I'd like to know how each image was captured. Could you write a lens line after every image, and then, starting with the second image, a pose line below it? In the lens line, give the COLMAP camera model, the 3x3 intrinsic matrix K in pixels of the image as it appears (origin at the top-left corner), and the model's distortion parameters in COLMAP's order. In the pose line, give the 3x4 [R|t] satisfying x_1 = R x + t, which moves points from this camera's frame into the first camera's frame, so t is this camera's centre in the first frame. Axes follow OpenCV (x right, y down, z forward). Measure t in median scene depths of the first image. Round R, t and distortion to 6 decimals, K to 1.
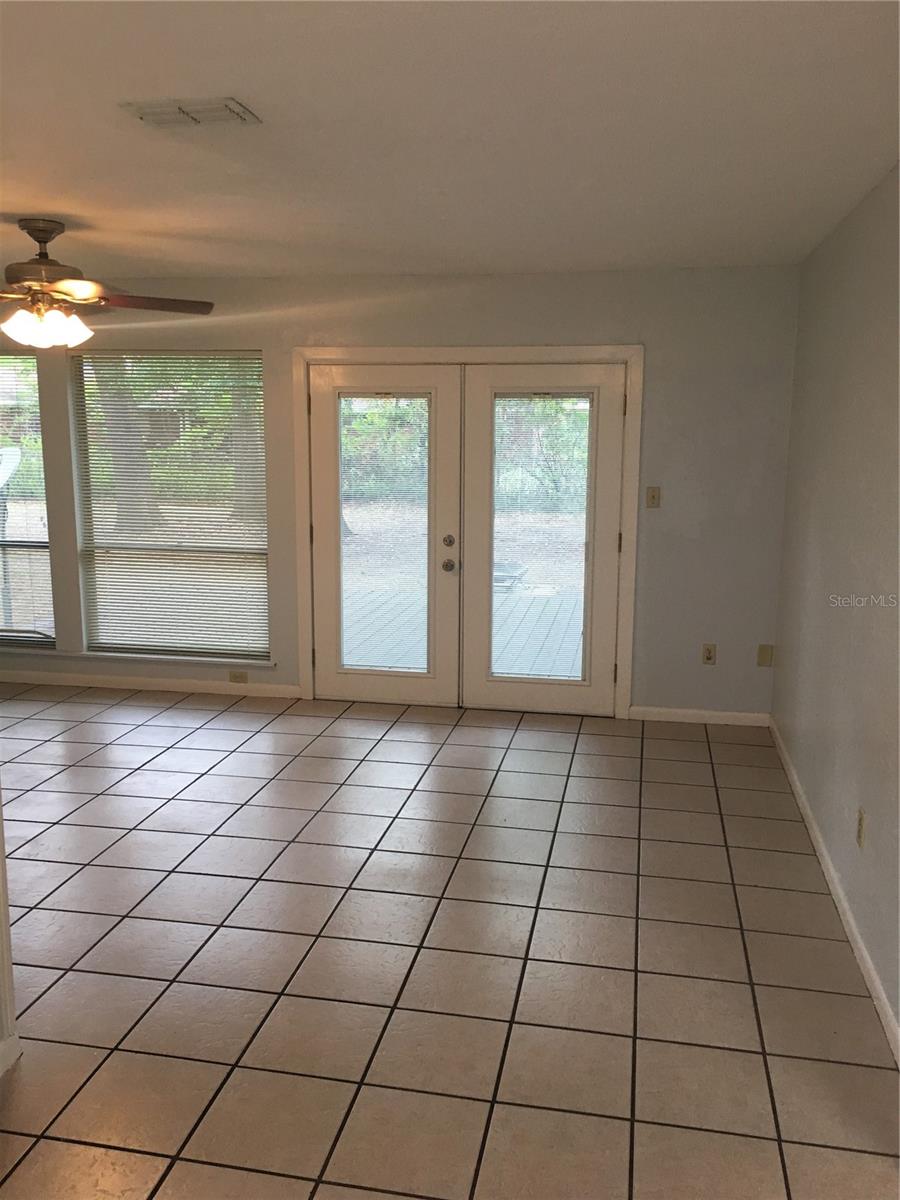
lens RADIAL K [[1017.9, 0, 450.0], [0, 1017.9, 600.0], [0, 0, 1]] dist [0.078539, -0.091153]
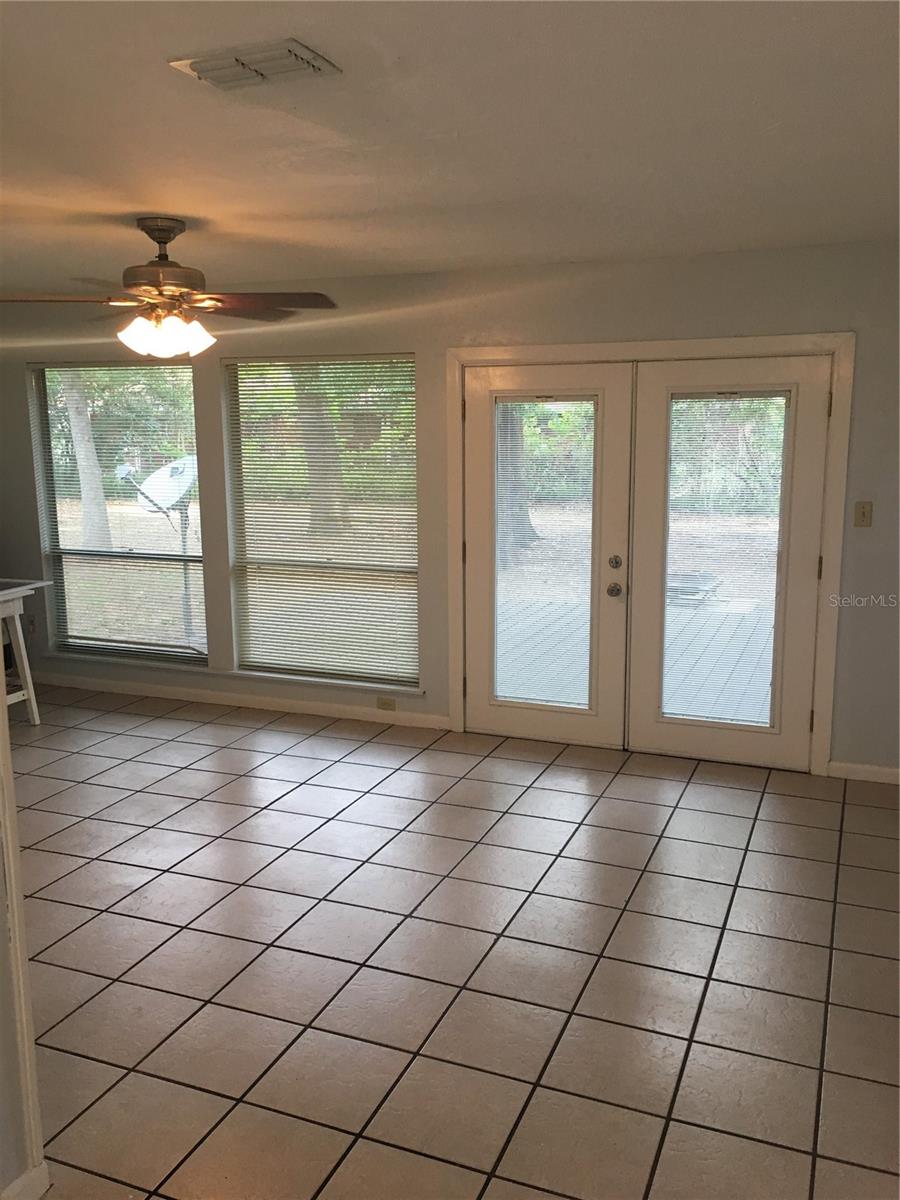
lens RADIAL K [[1017.9, 0, 450.0], [0, 1017.9, 600.0], [0, 0, 1]] dist [0.078539, -0.091153]
pose [[0.980955, 0.020448, -0.193156, 0.029774], [-0.020085, 0.999791, 0.003840, -0.025642], [0.193194, 0.000112, 0.981161, 0.104275]]
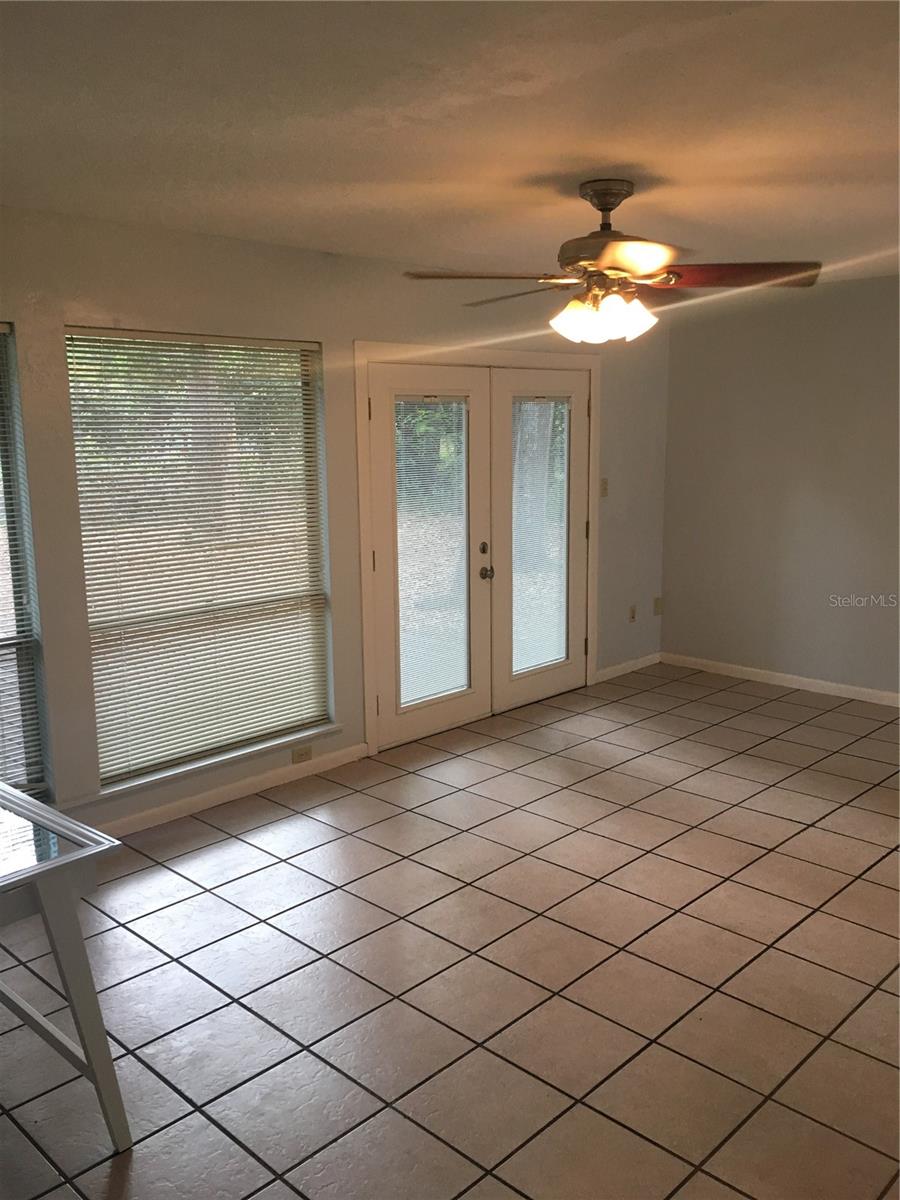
lens RADIAL K [[1017.9, 0, 450.0], [0, 1017.9, 600.0], [0, 0, 1]] dist [0.078539, -0.091153]
pose [[0.539104, -0.159342, 0.827029, -0.826911], [0.159824, 0.983453, 0.085297, -0.096755], [-0.826936, 0.086195, 0.555651, 0.487440]]
